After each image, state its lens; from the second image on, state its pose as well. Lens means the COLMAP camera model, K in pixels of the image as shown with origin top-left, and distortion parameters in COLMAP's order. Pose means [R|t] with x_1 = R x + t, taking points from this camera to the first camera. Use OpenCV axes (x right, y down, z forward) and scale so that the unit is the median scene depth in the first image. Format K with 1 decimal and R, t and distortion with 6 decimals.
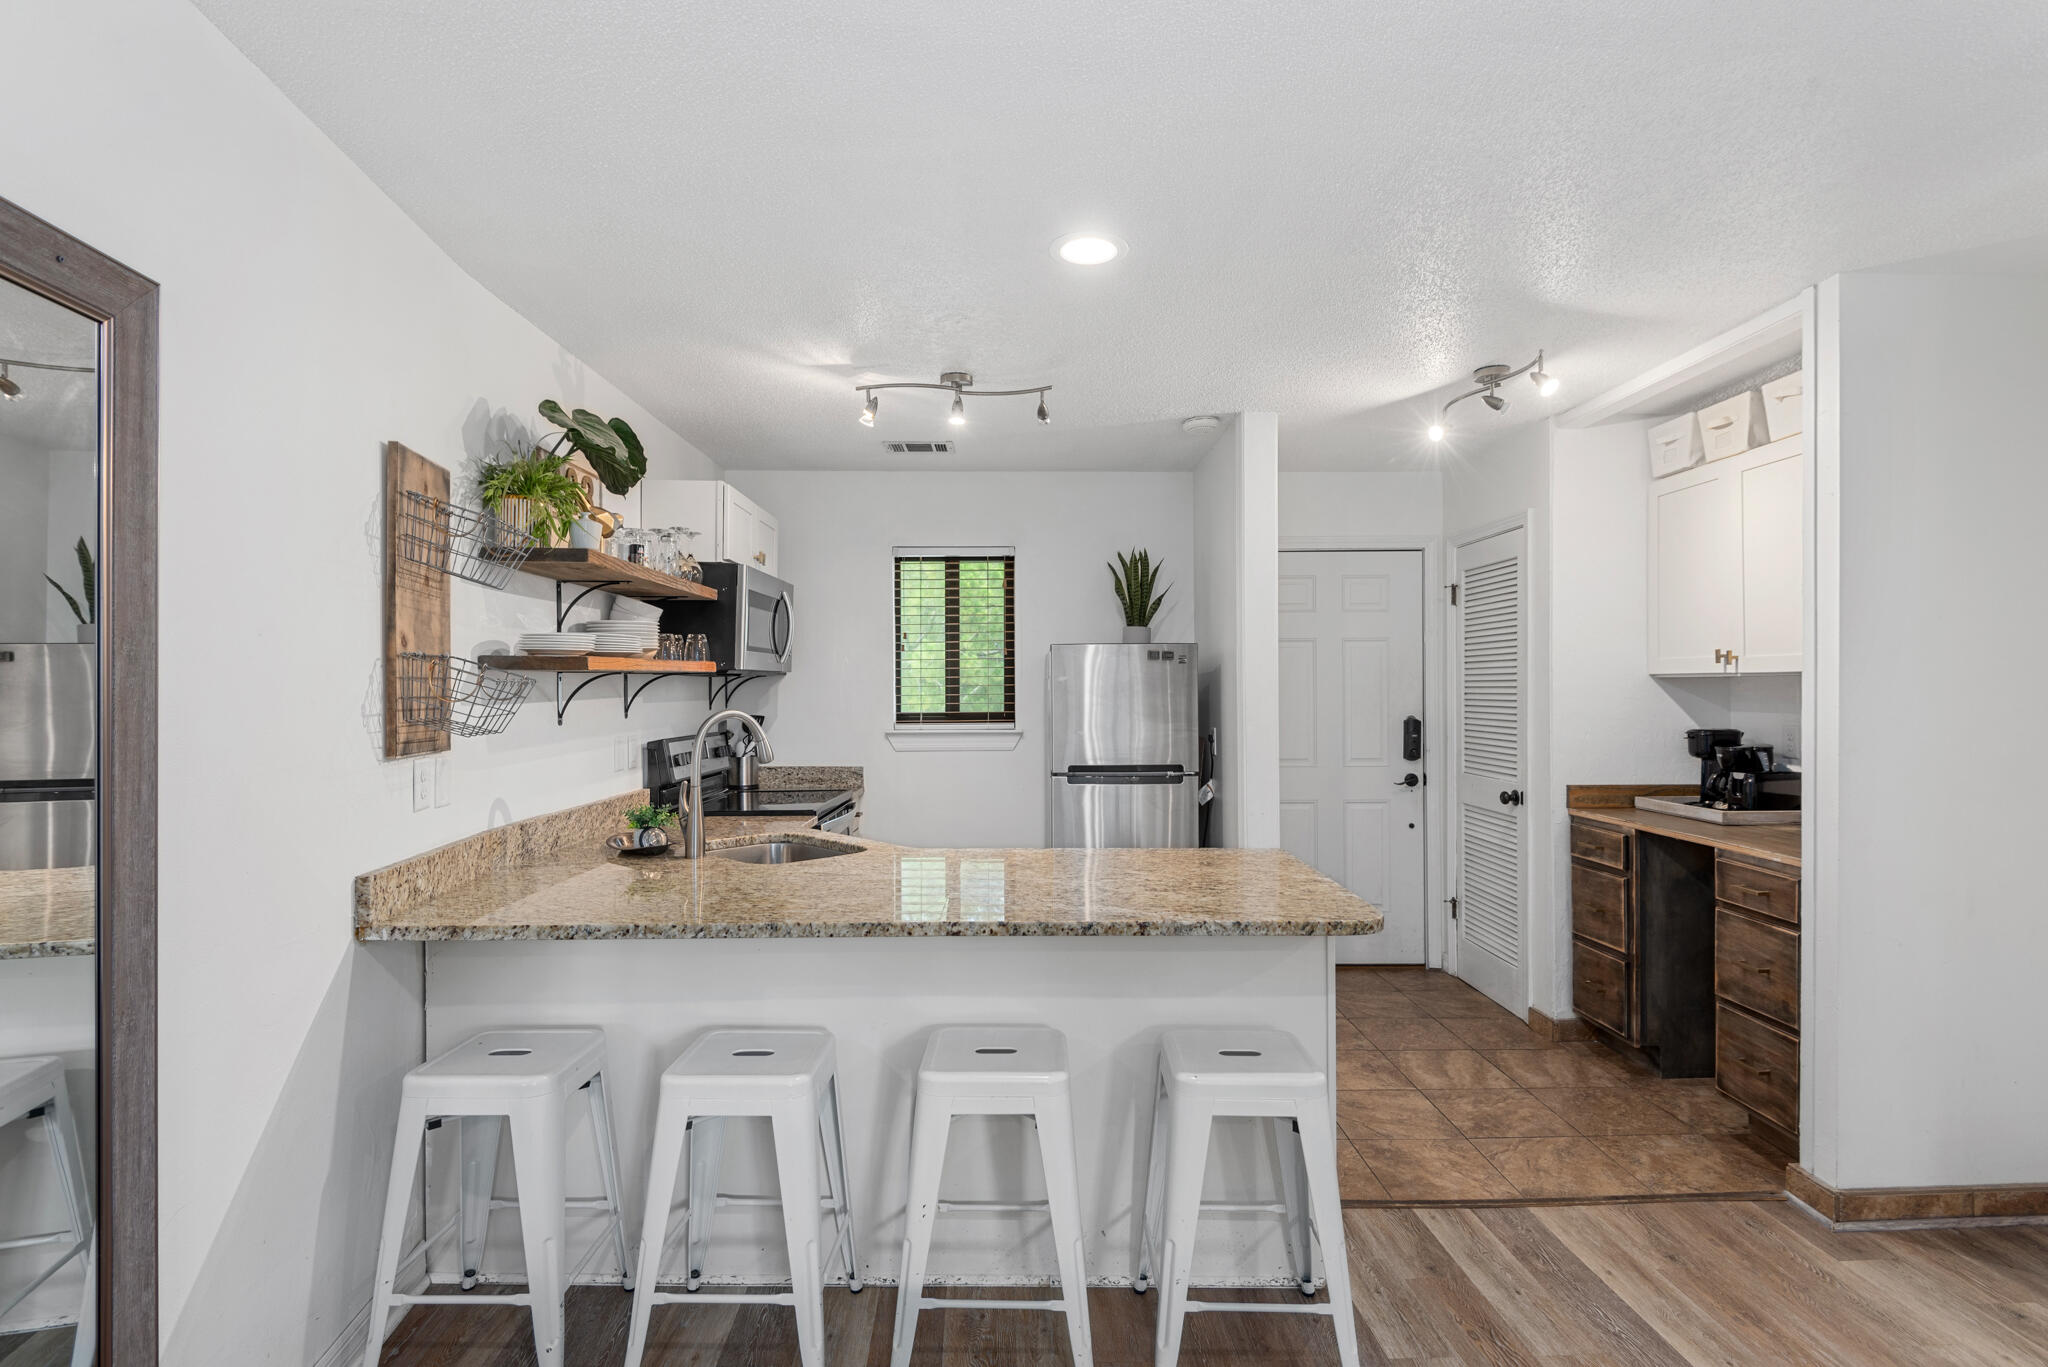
lens RADIAL K [[984.7, 0, 1020.6], [0, 984.7, 692.1], [0, 0, 1]] dist [-0.001298, -0.000301]
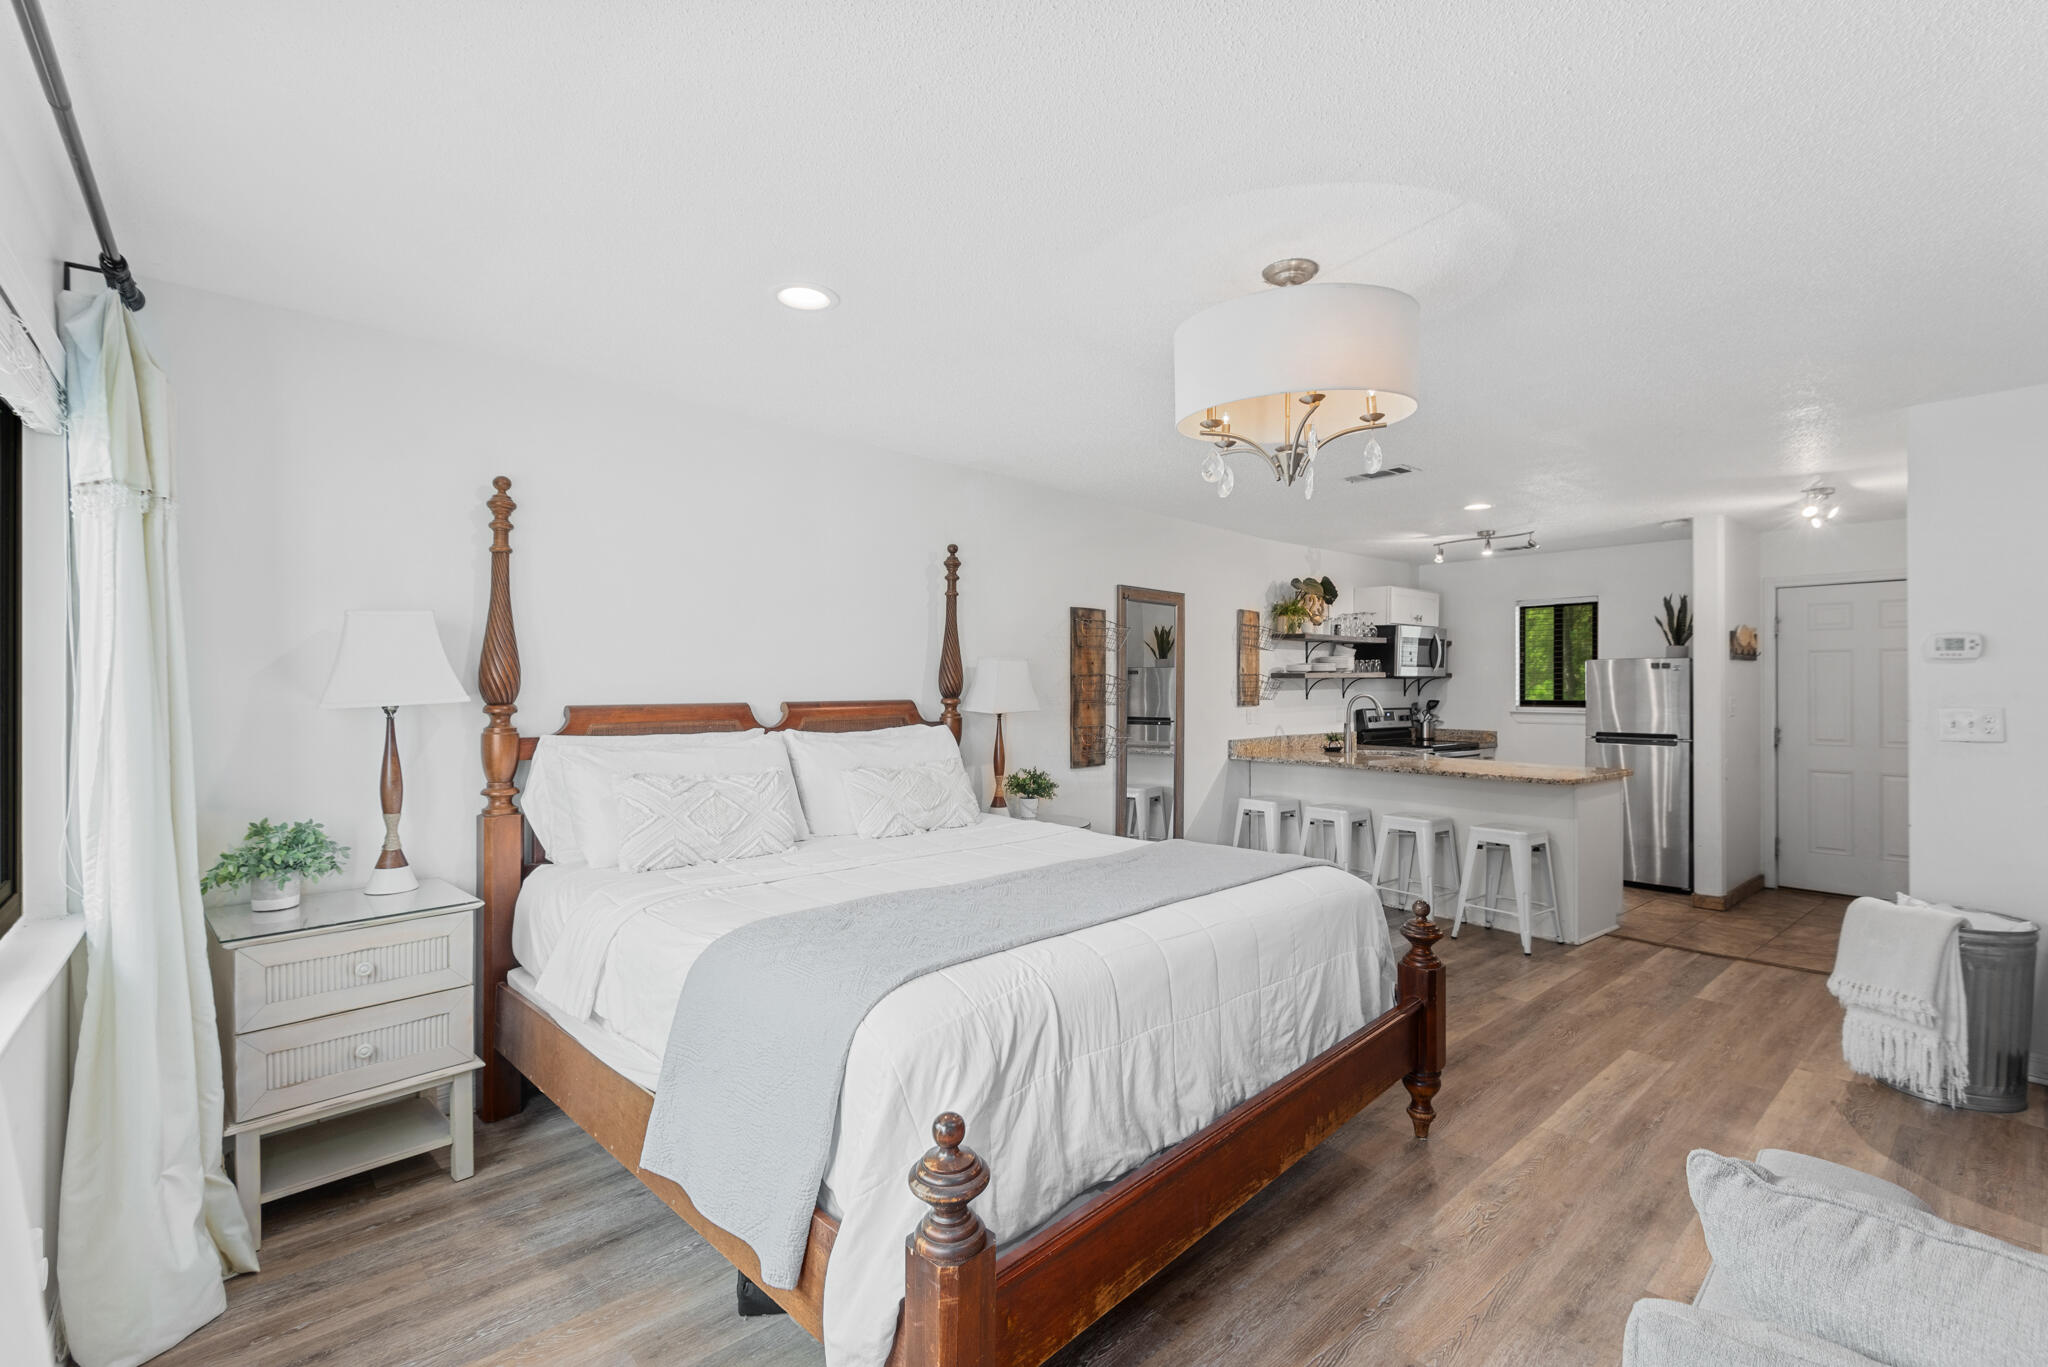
lens RADIAL K [[919.9, 0, 1024.0], [0, 919.9, 683.5], [0, 0, 1]] dist [-0.002696, -0.000594]
pose [[0.632835, 0.001716, -0.774285, 0.956695], [-0.005588, 0.999982, -0.002351, 0.002623], [0.774266, 0.005815, 0.632833, -1.116650]]
